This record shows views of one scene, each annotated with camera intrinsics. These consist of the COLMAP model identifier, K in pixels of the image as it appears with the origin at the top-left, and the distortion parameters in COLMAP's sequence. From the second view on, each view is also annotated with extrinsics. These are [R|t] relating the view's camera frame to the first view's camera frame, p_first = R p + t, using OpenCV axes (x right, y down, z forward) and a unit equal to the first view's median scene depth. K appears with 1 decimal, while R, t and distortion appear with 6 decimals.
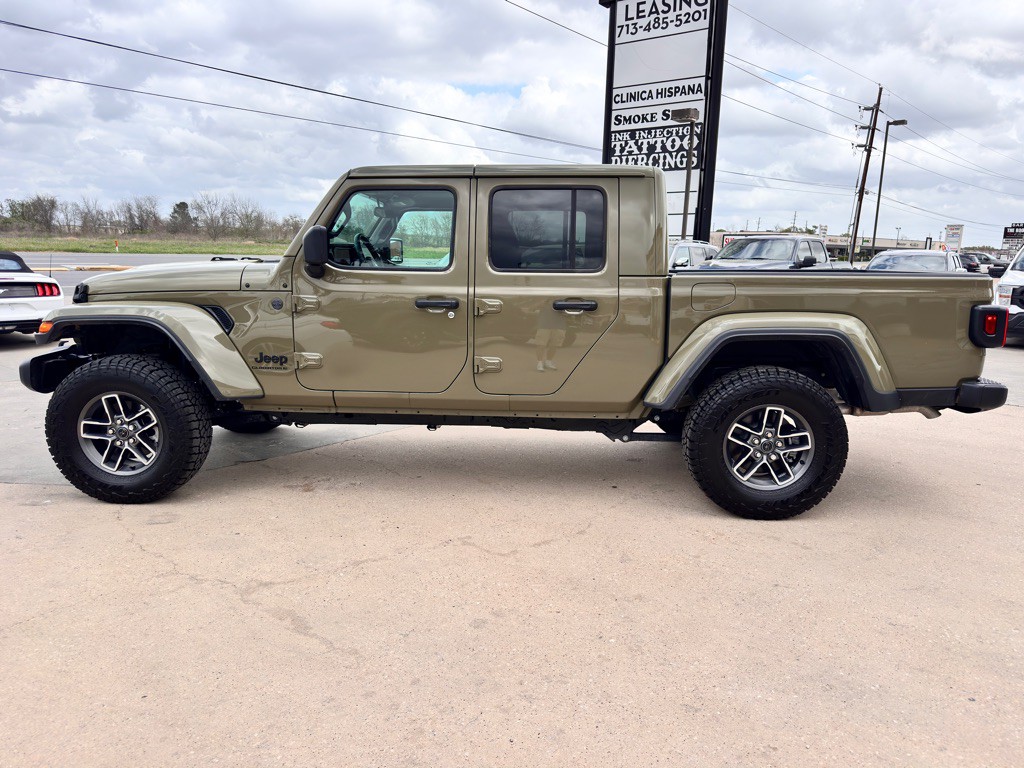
lens RADIAL K [[726.1, 0, 527.1], [0, 726.1, 384.2], [0, 0, 1]] dist [0.030586, -0.032514]
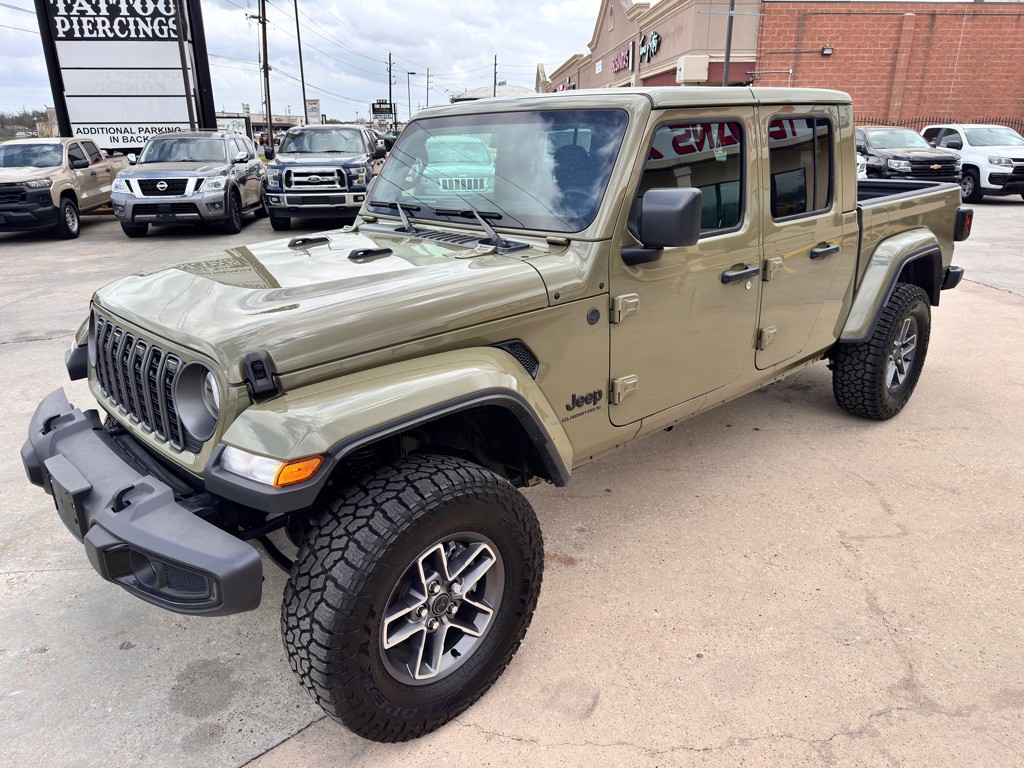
lens RADIAL K [[726.1, 0, 514.6], [0, 726.1, 376.1], [0, 0, 1]] dist [0.030586, -0.032514]
pose [[0.701206, -0.252154, 0.666880, -0.154160], [0.150141, 0.966619, 0.207619, -0.037418], [-0.696971, -0.045458, 0.715657, 0.107438]]
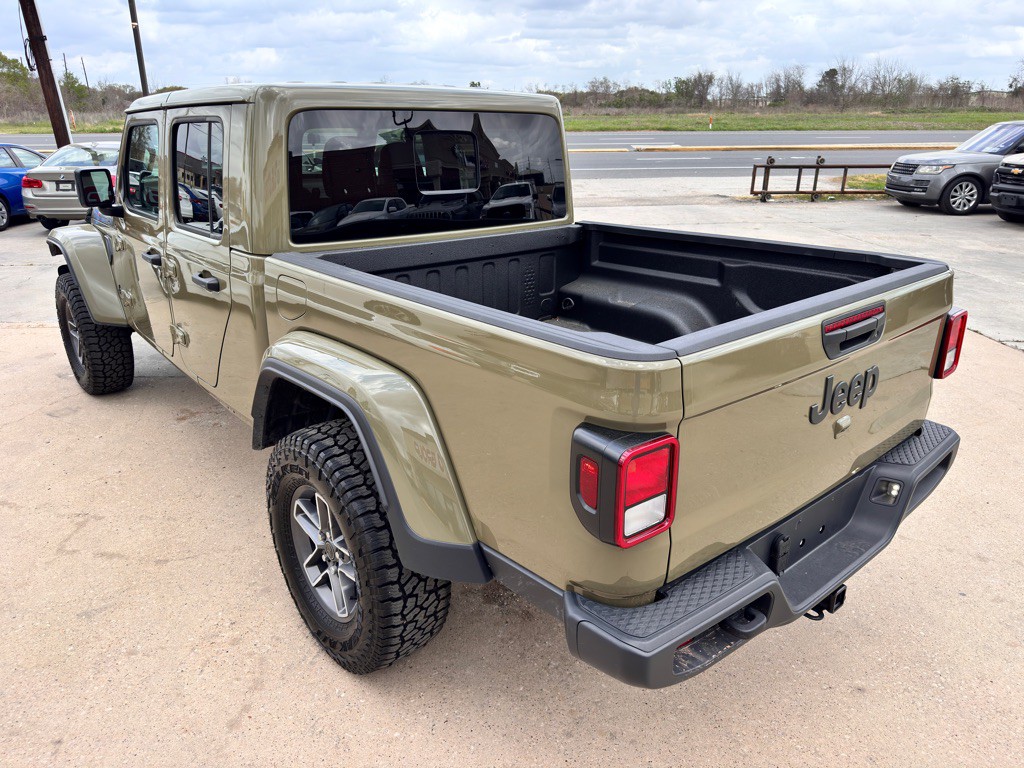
lens RADIAL K [[726.1, 0, 511.1], [0, 726.1, 388.1], [0, 0, 1]] dist [0.030586, -0.032514]
pose [[0.679260, 0.238810, -0.693957, 0.151178], [-0.118248, 0.968835, 0.217660, -0.037529], [0.724309, -0.065789, 0.686329, 0.124261]]
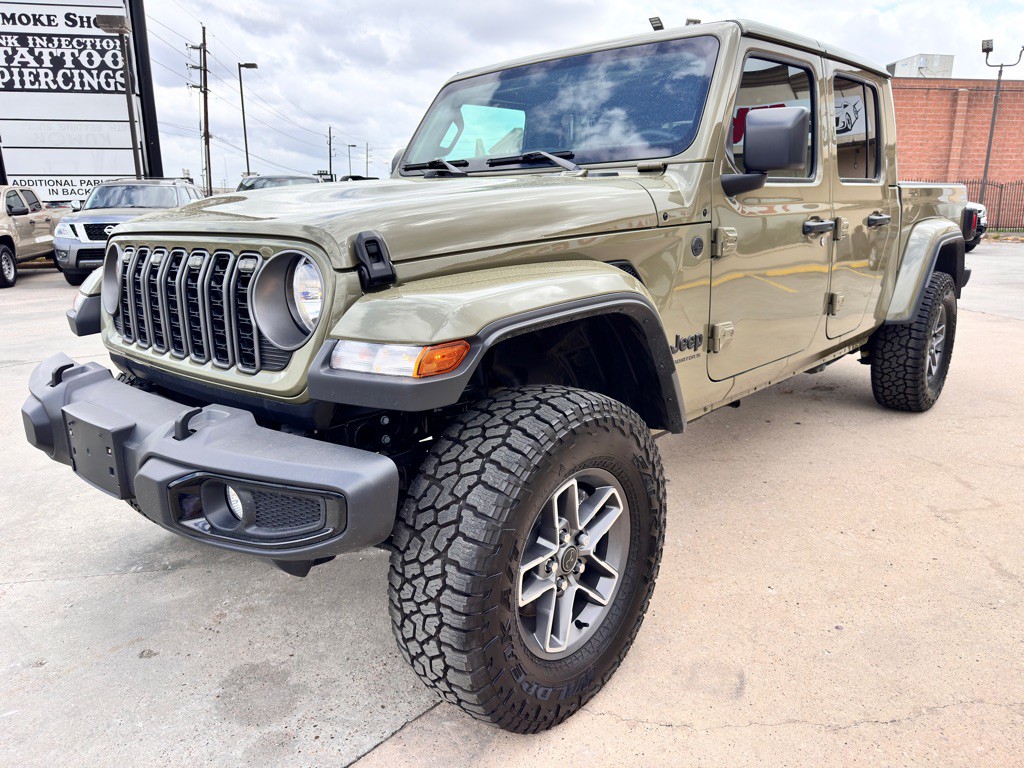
lens RADIAL K [[726.1, 0, 518.9], [0, 726.1, 374.9], [0, 0, 1]] dist [0.030586, -0.032514]
pose [[0.634912, -0.200537, 0.746104, -0.163482], [0.158673, 0.978985, 0.128105, -0.019780], [-0.756115, 0.037051, 0.653390, 0.134441]]
